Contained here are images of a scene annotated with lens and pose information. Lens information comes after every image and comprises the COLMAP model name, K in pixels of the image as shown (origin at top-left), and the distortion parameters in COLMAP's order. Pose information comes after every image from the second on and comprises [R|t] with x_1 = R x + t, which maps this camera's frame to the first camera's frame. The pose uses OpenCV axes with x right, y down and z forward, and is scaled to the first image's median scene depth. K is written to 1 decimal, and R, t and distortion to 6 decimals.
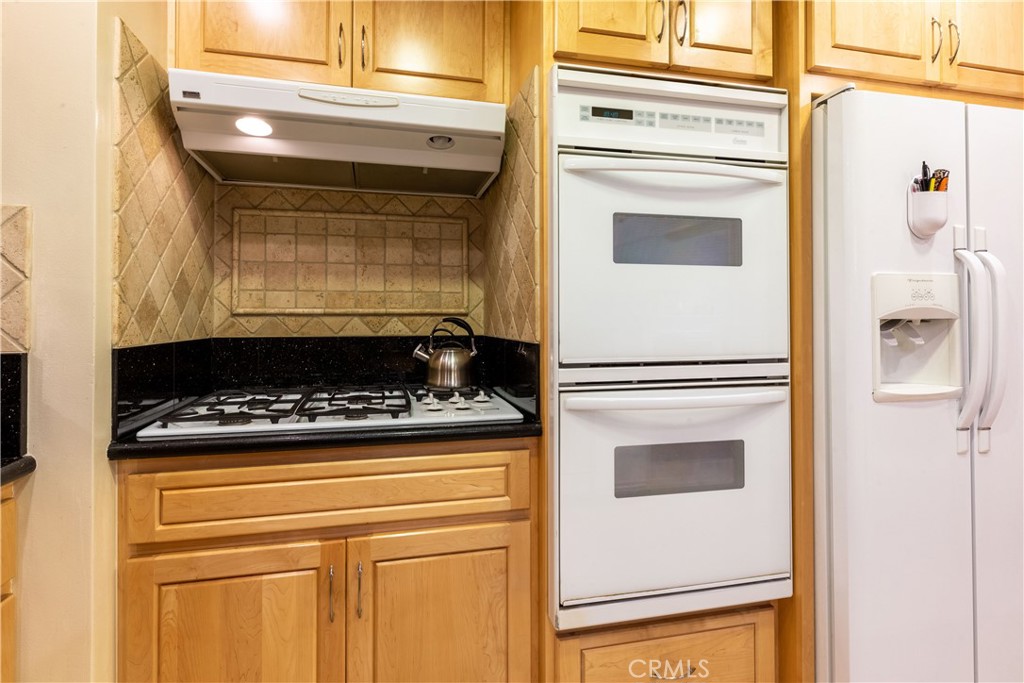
lens RADIAL K [[466.5, 0, 492.9], [0, 466.5, 314.6], [0, 0, 1]] dist [-0.001342, -0.000172]
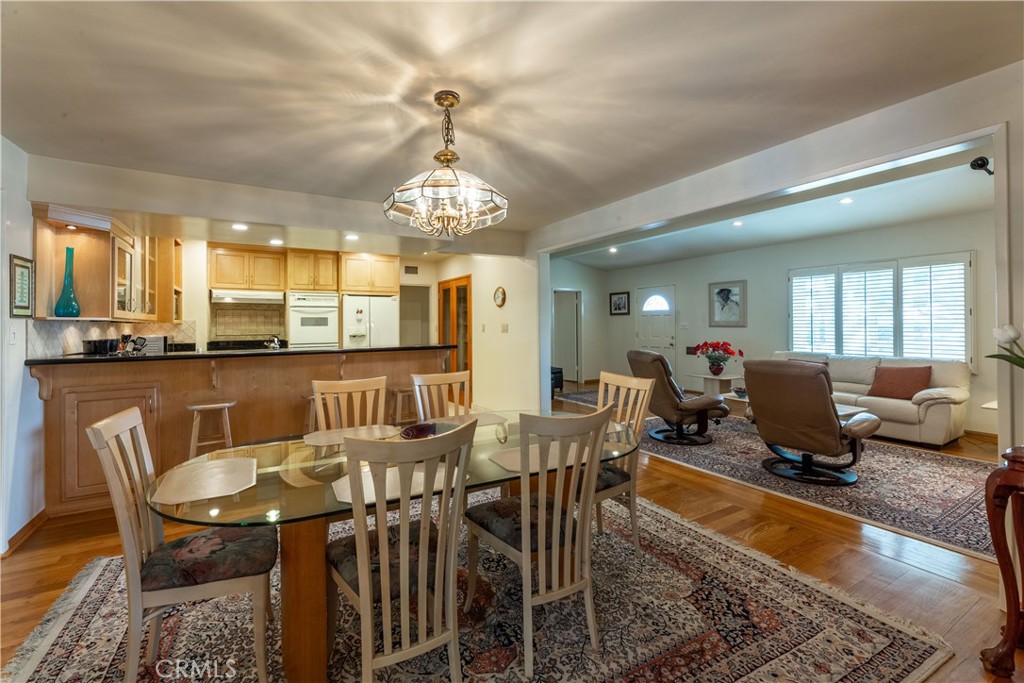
lens RADIAL K [[426.7, 0, 490.7], [0, 426.7, 319.2], [0, 0, 1]] dist [0.015022, 0.000094]
pose [[0.961840, -0.002980, 0.273597, 1.032582], [0.005691, 0.999942, -0.009116, -0.129745], [-0.273554, 0.010325, 0.961801, -4.604008]]
